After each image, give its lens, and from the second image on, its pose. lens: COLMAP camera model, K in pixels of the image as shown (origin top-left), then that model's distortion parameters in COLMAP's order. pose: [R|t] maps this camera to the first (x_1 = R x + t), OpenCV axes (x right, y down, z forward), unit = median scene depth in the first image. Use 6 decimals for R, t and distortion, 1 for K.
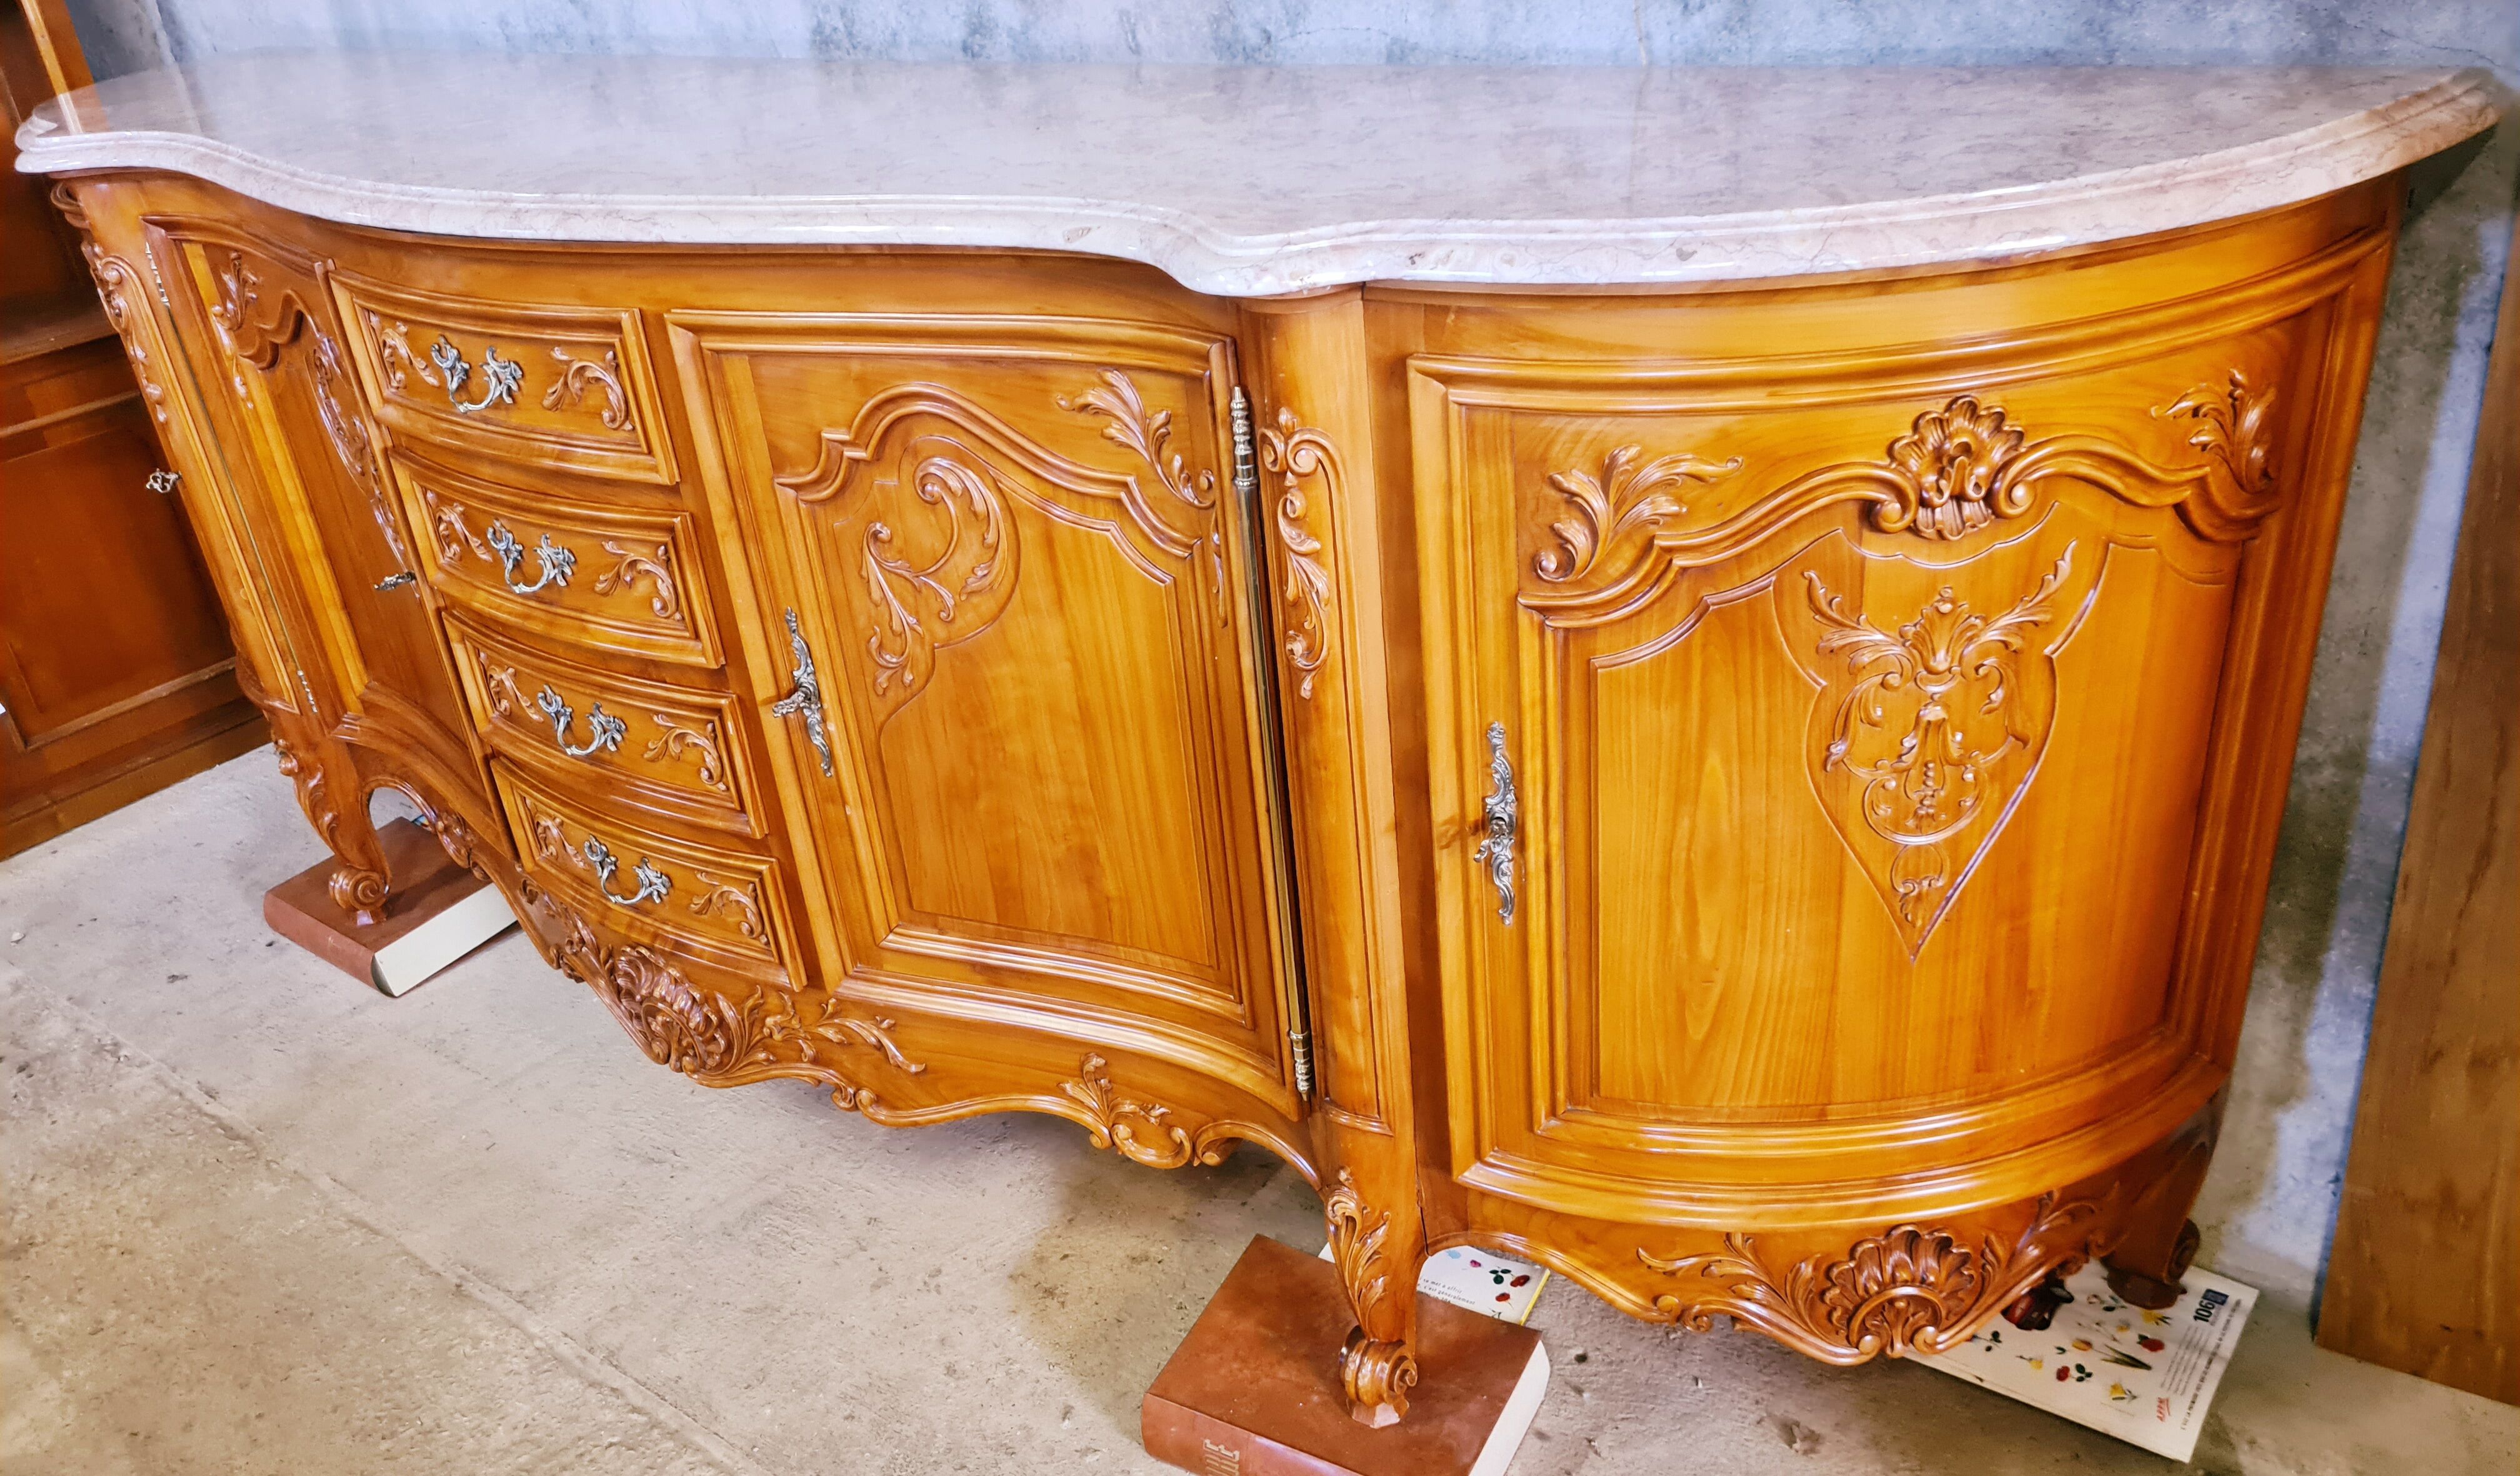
lens RADIAL K [[1923.7, 0, 1217.4], [0, 1923.7, 791.5], [0, 0, 1]] dist [0.063137, -0.062811]
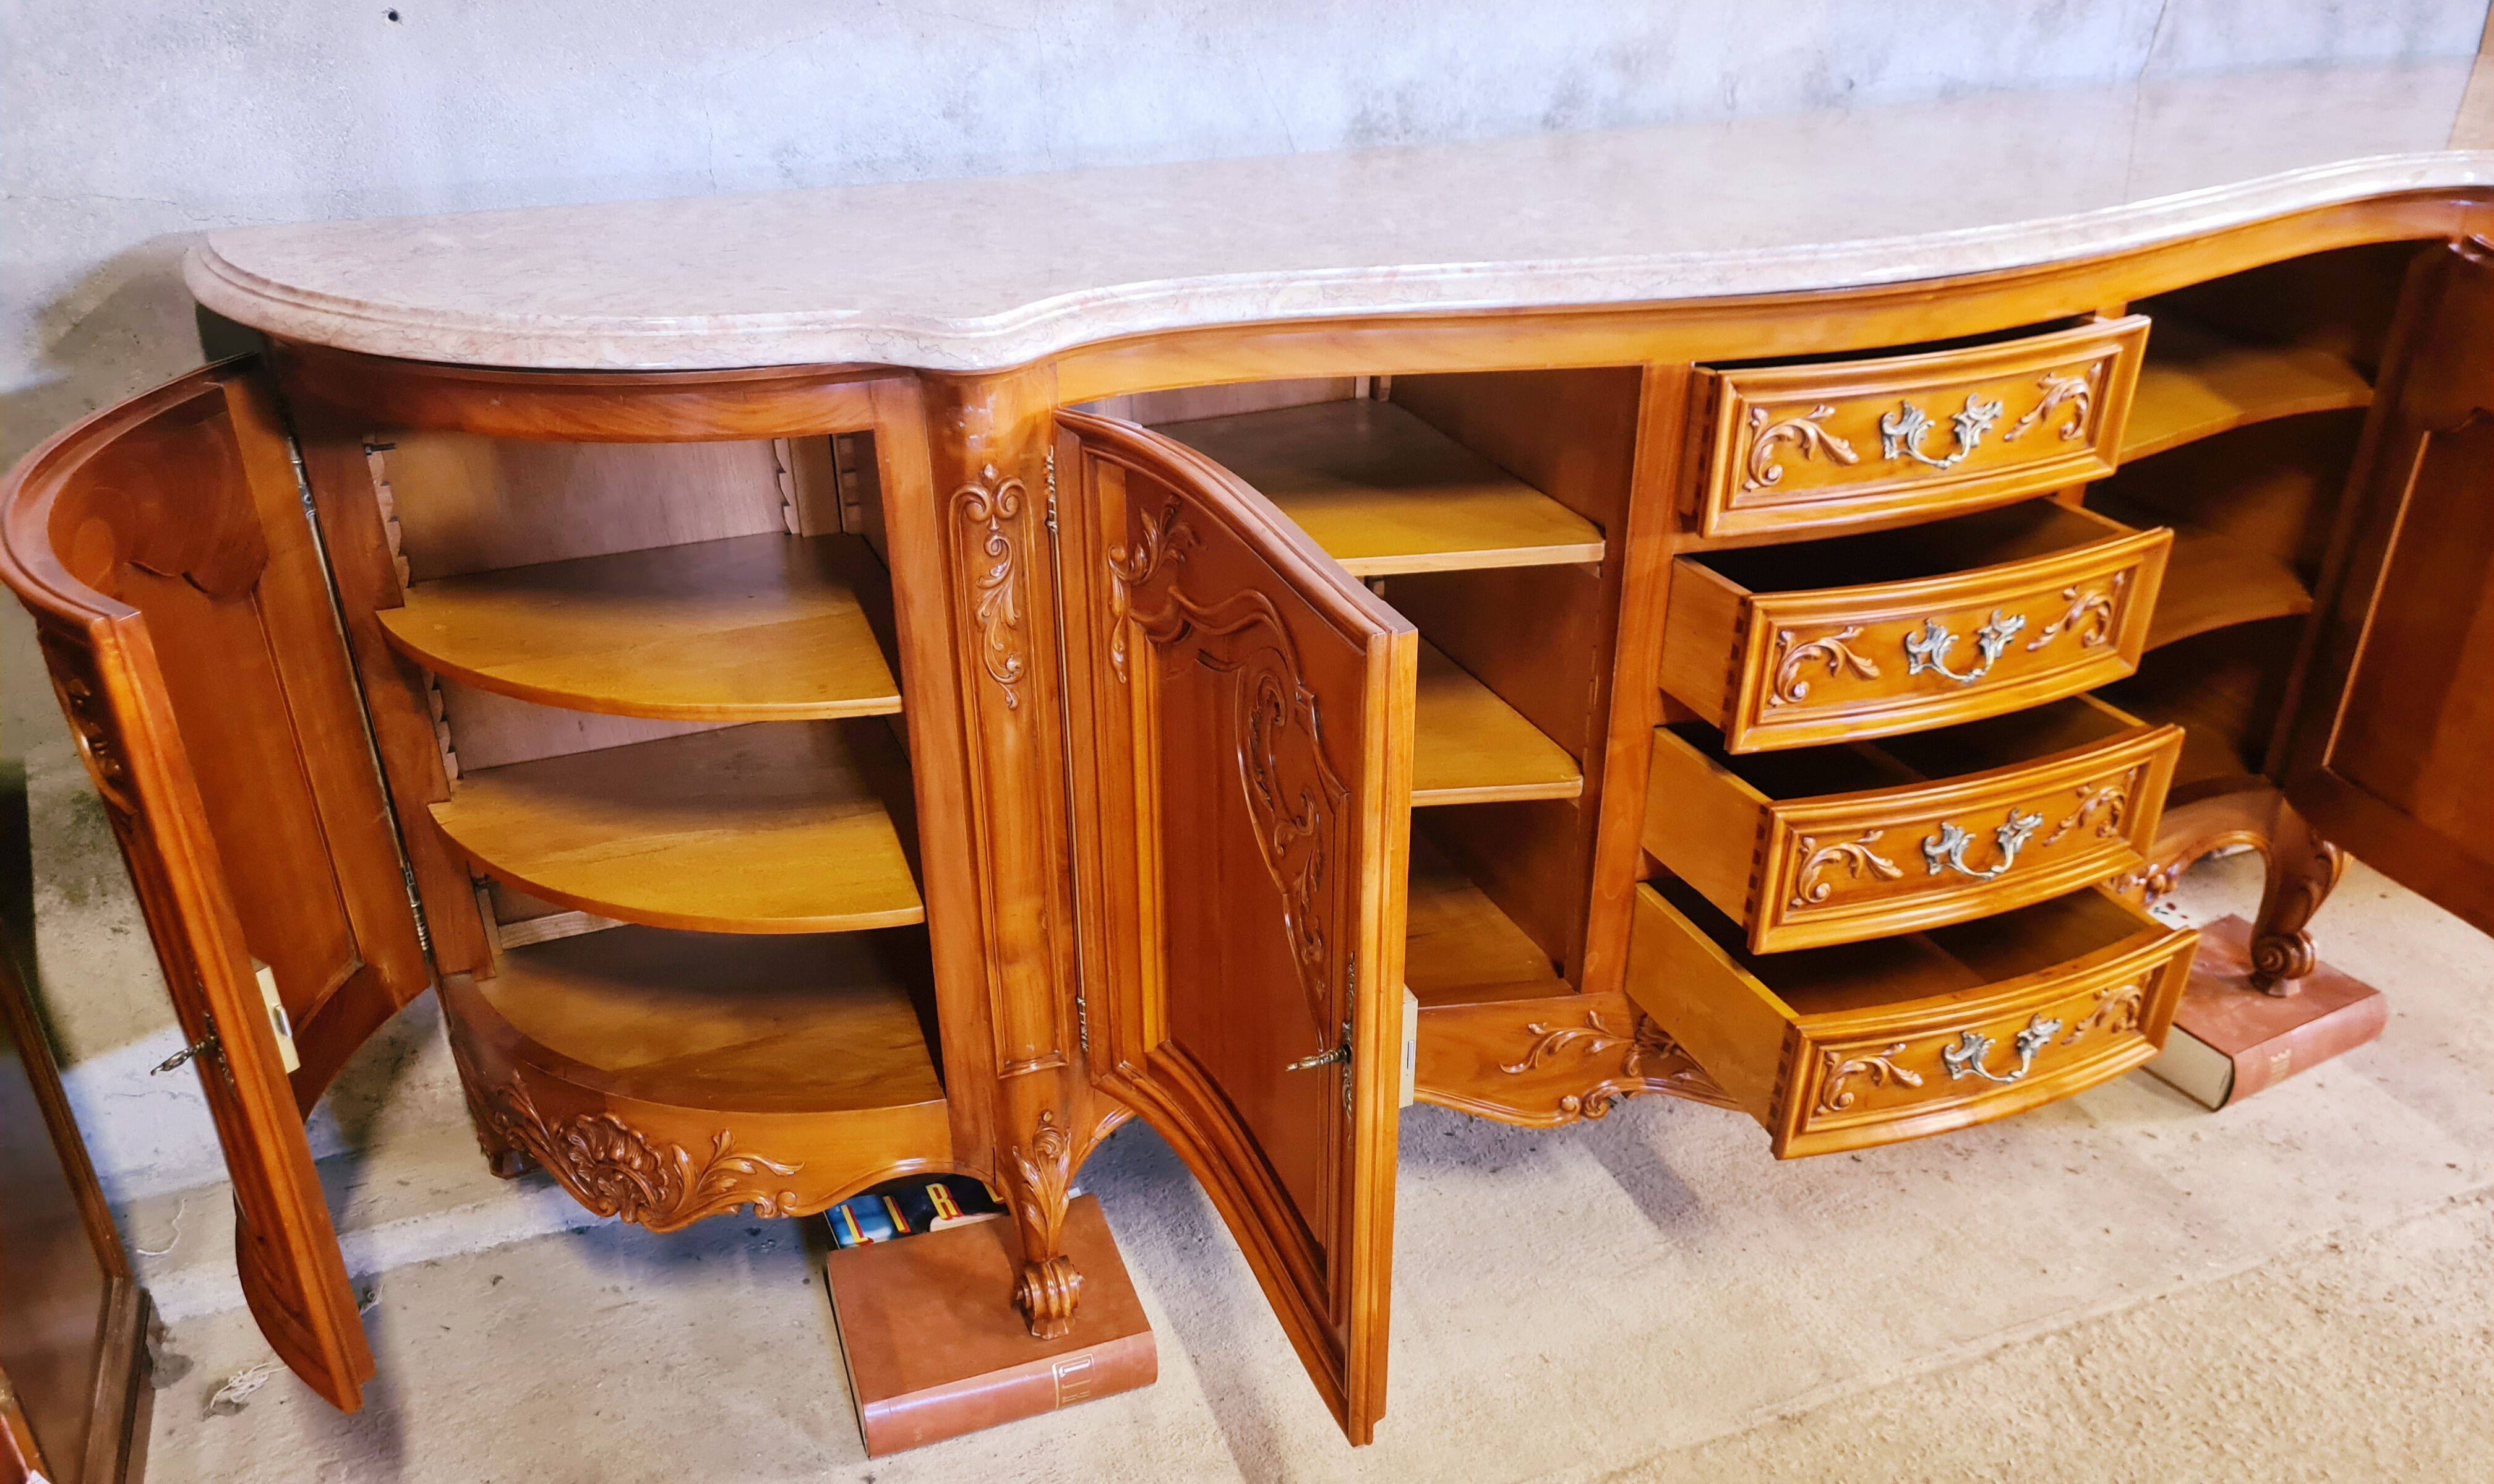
lens RADIAL K [[1802.7, 0, 1192.0], [0, 1802.7, 834.8], [0, 0, 1]] dist [0.057910, -0.054611]
pose [[0.519940, -0.326903, 0.789175, -1.435440], [0.379760, 0.916012, 0.129242, -0.283904], [-0.765144, 0.232499, 0.600416, 0.801019]]
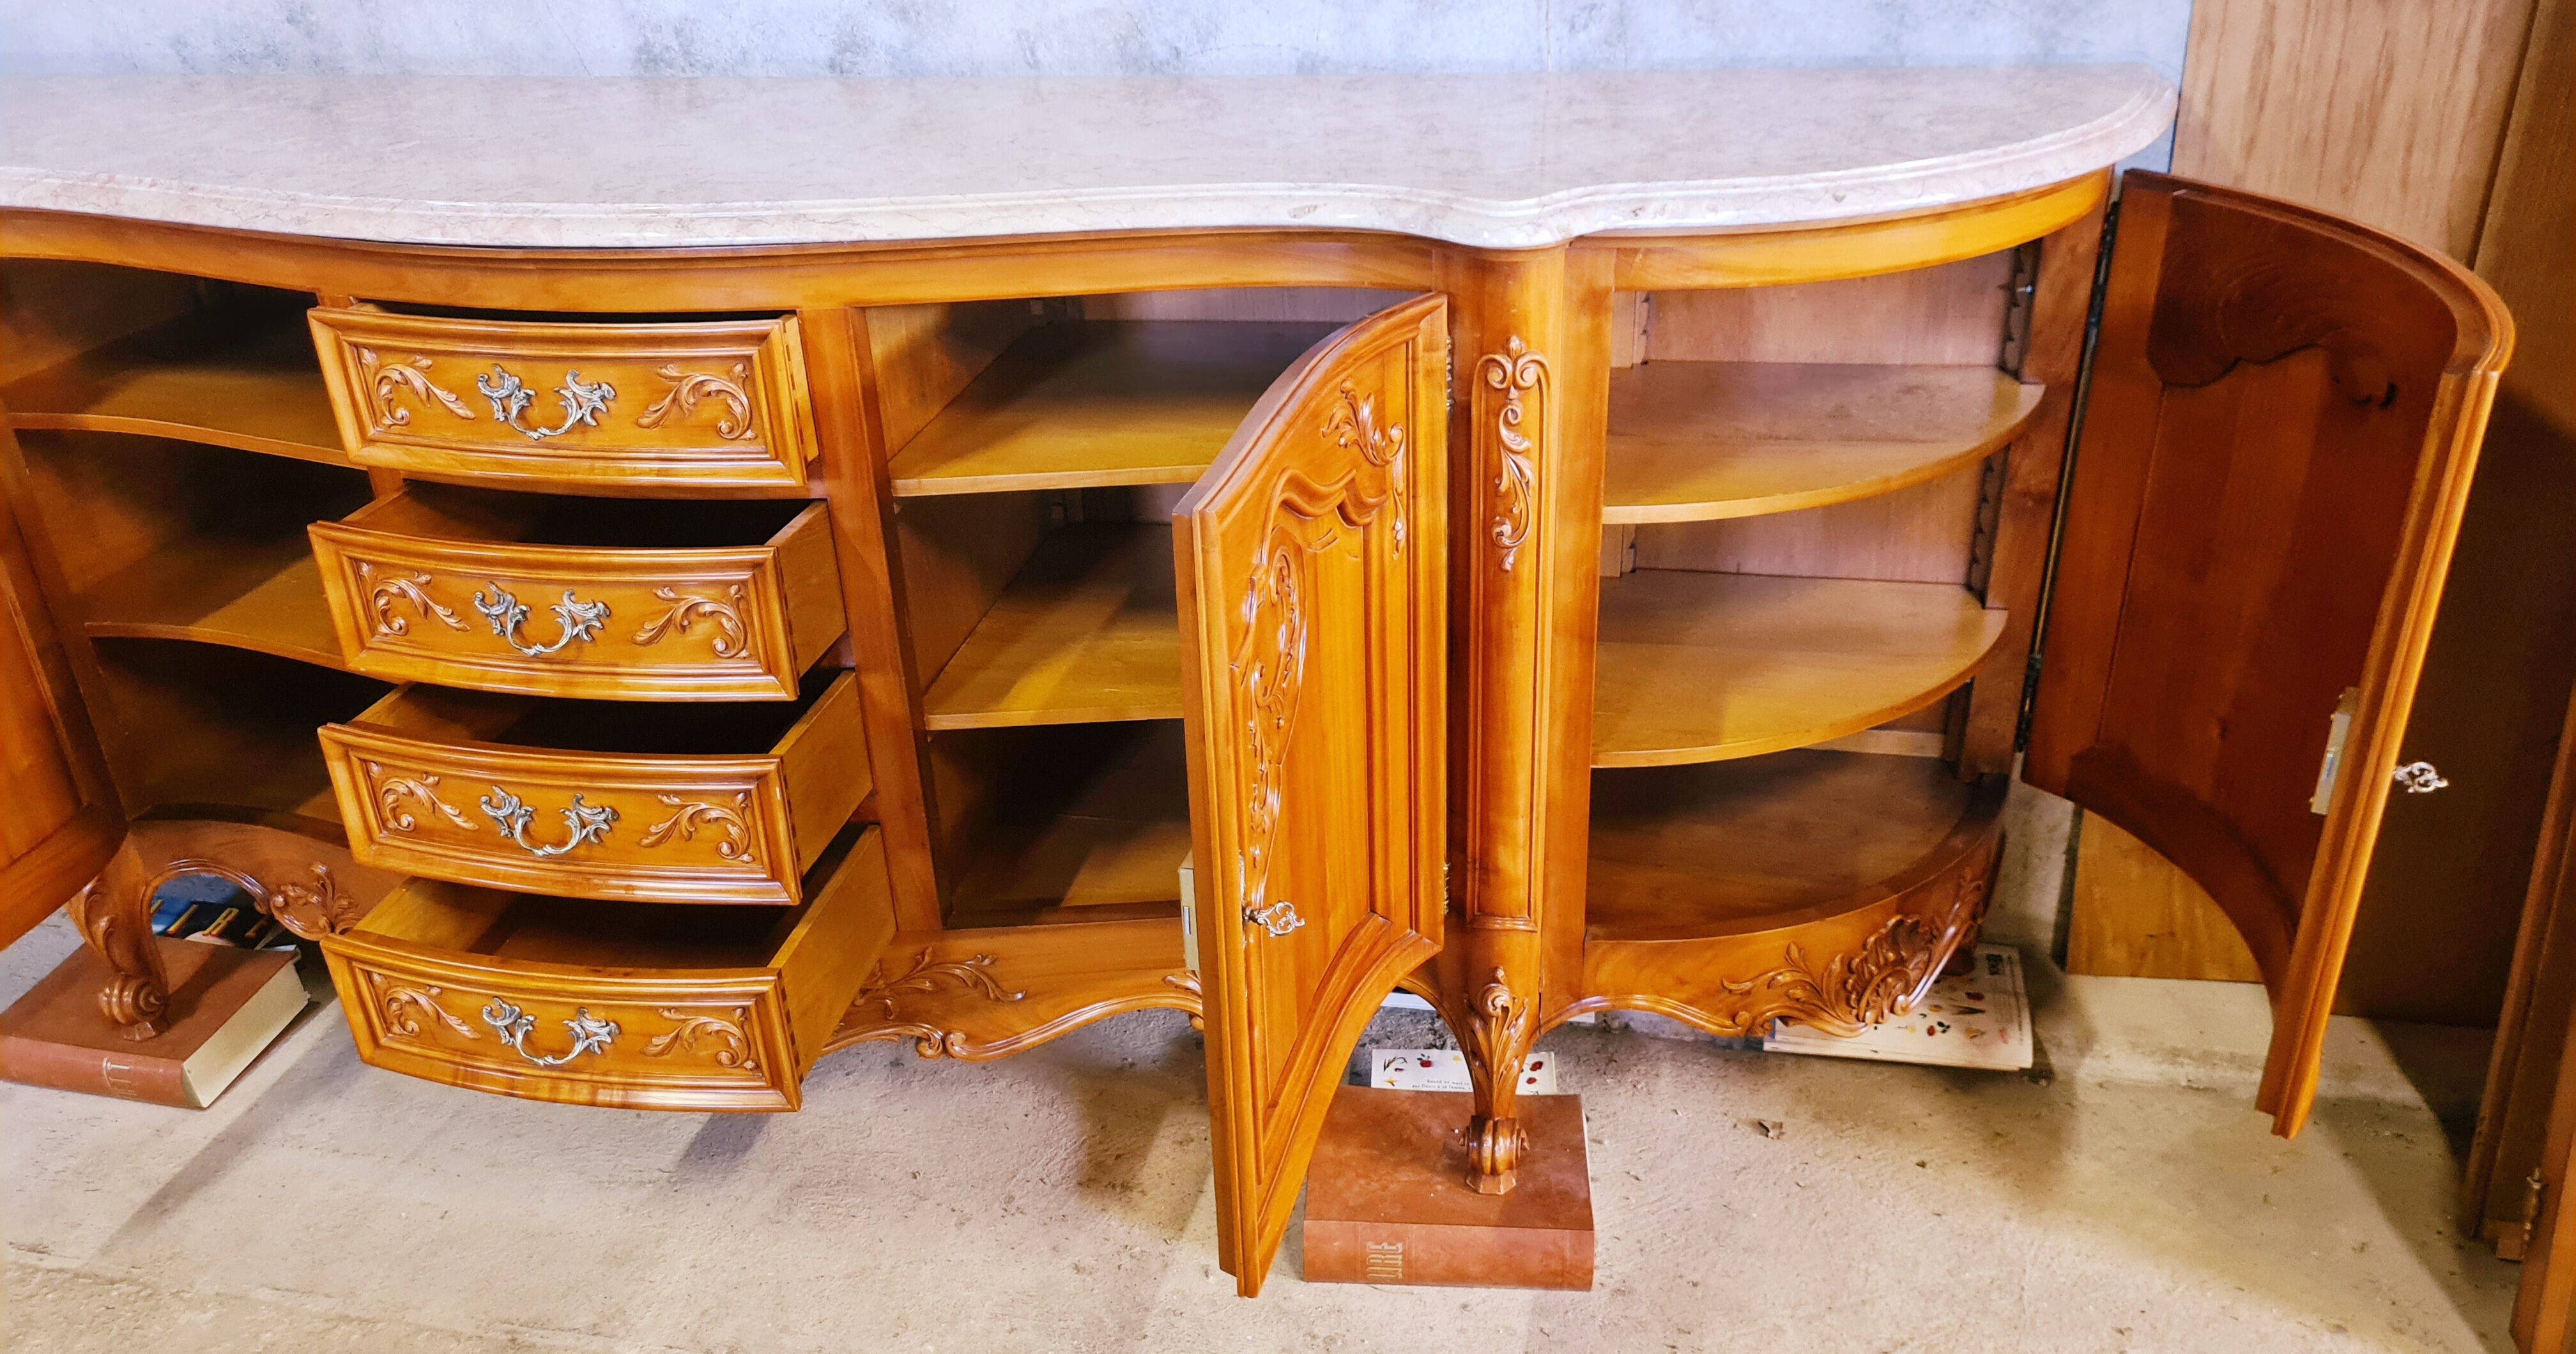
lens RADIAL K [[1952.8, 0, 1279.6], [0, 1952.8, 750.1], [0, 0, 1]] dist [0.062486, -0.056135]
pose [[0.904290, -0.149543, 0.399870, -0.496705], [0.162364, 0.986729, 0.001836, 0.032599], [-0.394838, 0.063265, 0.916570, -0.081364]]
